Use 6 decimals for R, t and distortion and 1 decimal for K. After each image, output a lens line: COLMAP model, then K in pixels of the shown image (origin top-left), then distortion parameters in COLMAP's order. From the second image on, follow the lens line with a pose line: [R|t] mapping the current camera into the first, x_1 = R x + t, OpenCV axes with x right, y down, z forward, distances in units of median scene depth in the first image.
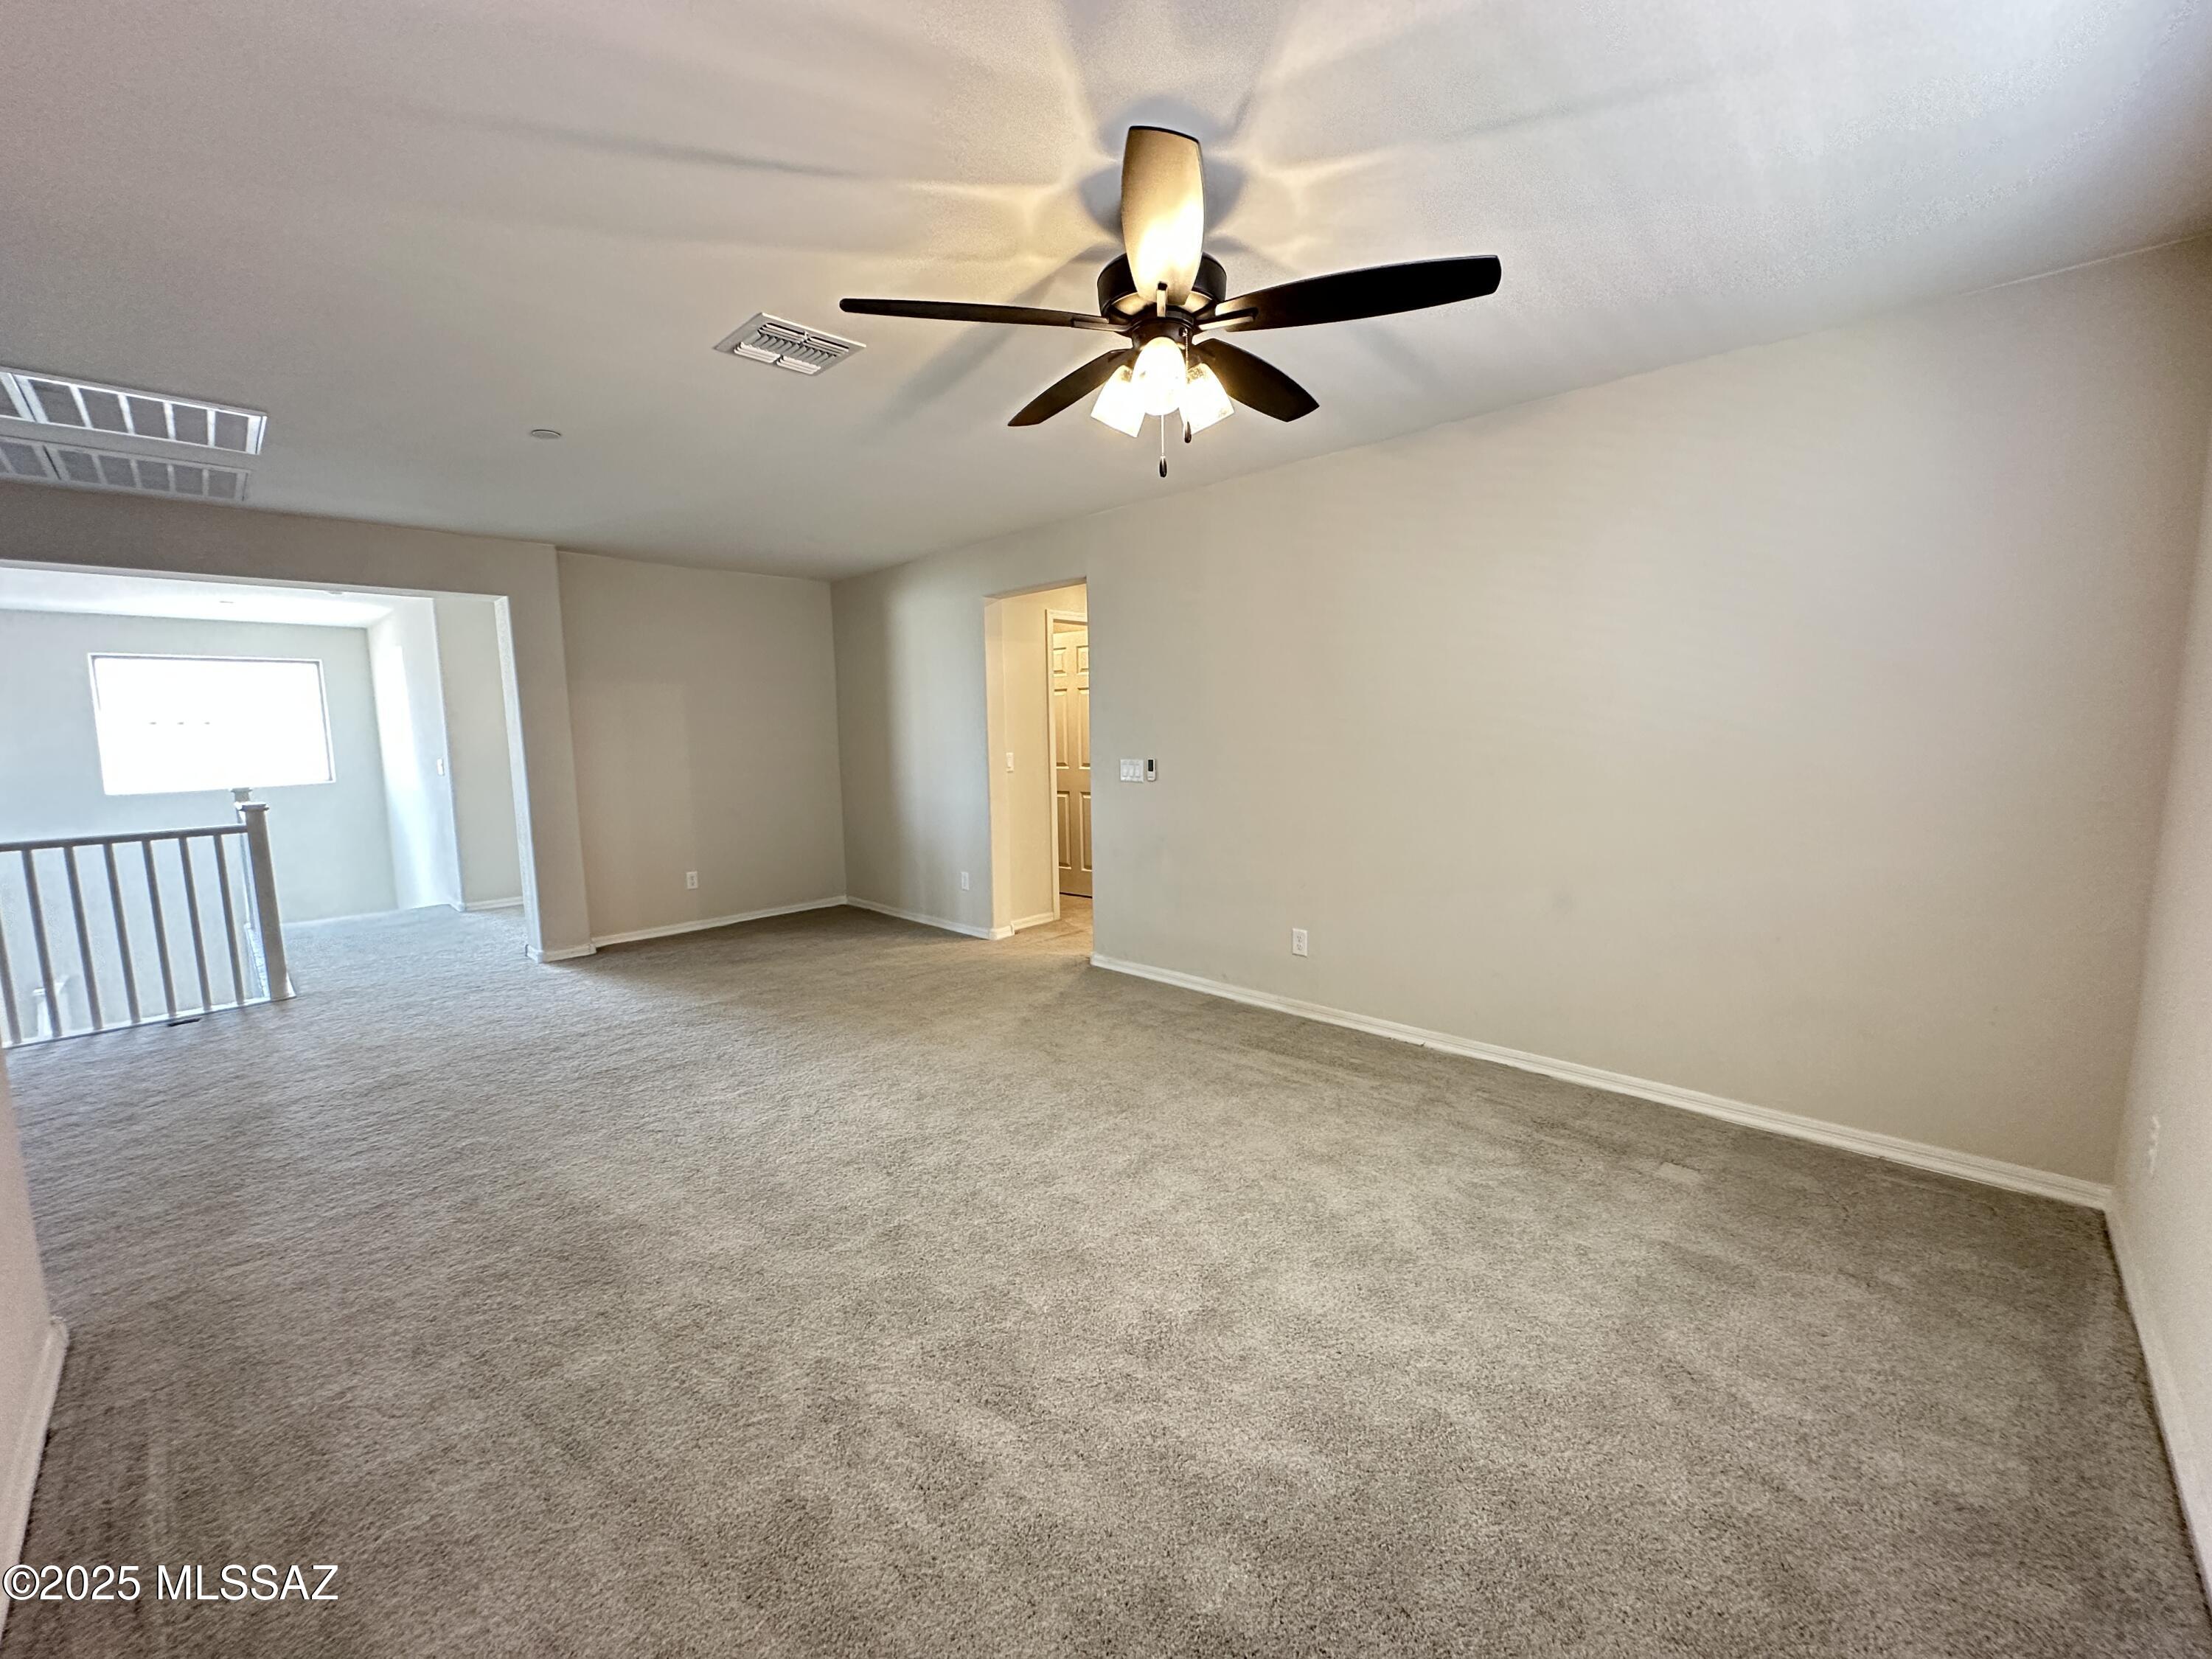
lens RADIAL K [[884.7, 0, 1106.3], [0, 884.7, 835.5], [0, 0, 1]] dist [-0.000860, 0.000211]
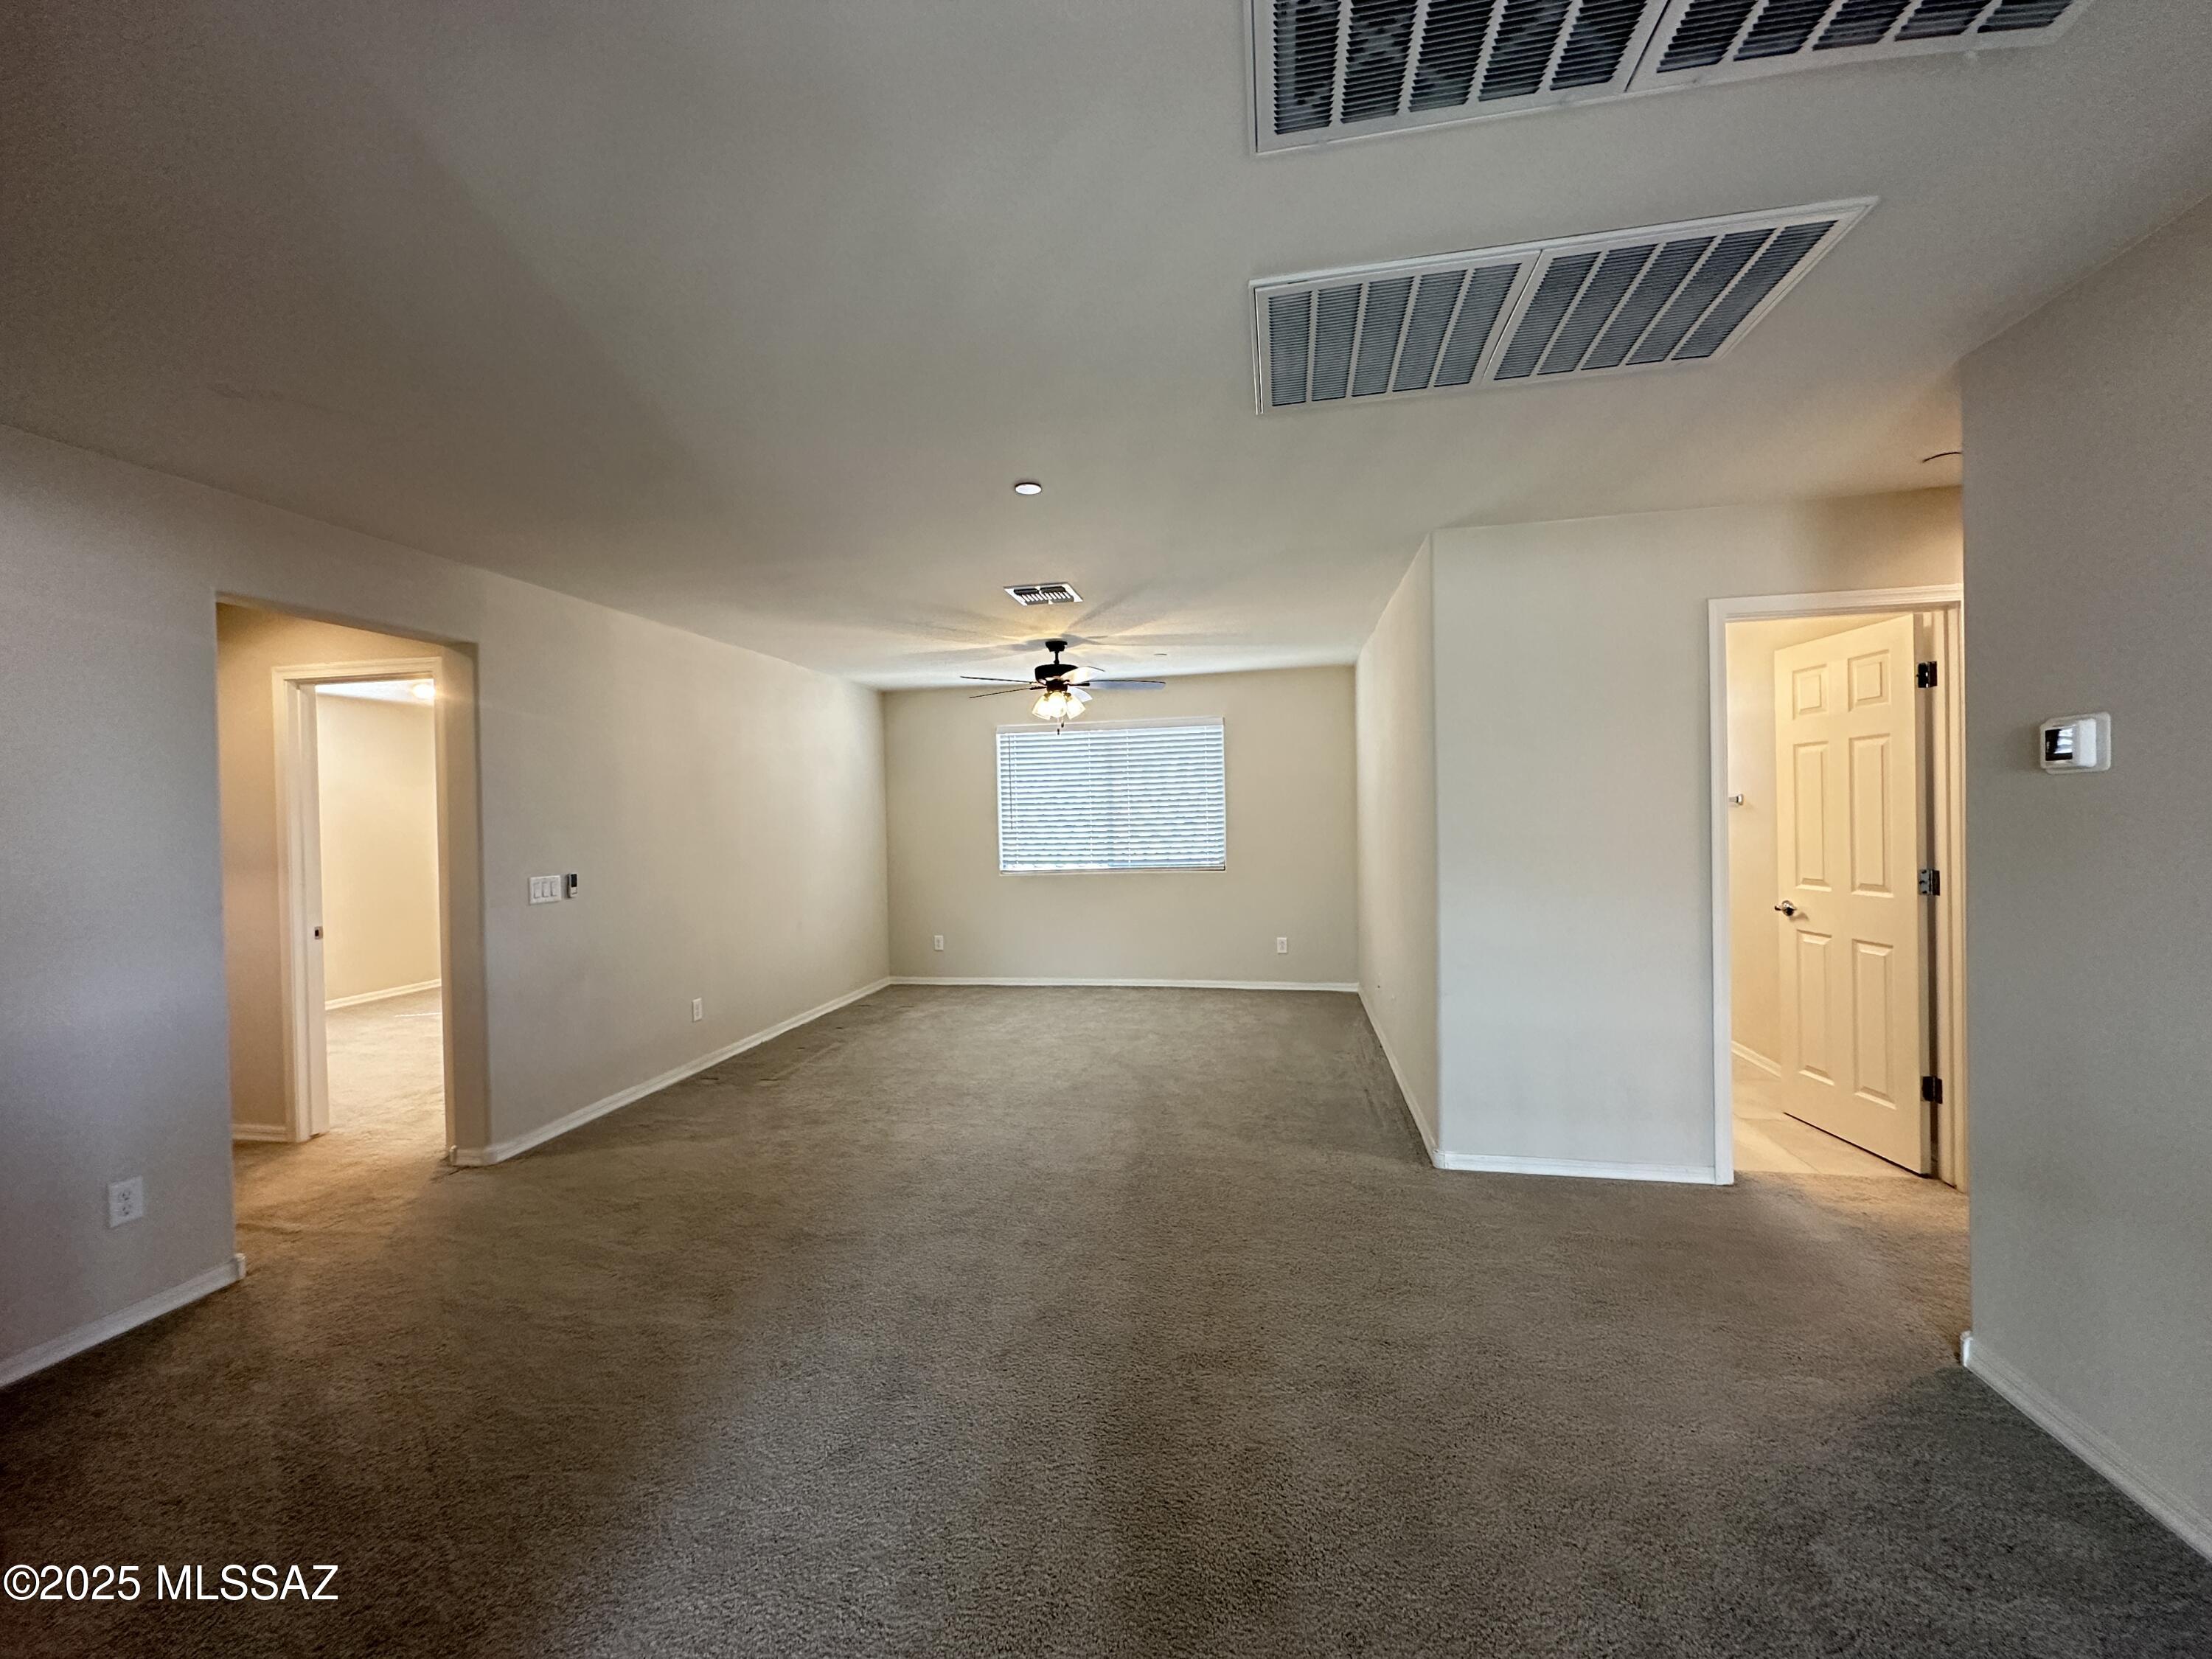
lens RADIAL K [[884.7, 0, 1106.2], [0, 884.7, 830.5], [0, 0, 1]] dist [-0.000860, 0.000211]
pose [[-0.569233, 0.024774, 0.821803, -0.777239], [0.133362, 0.989091, 0.062558, -0.088551], [-0.811288, 0.145207, -0.566328, 0.835754]]
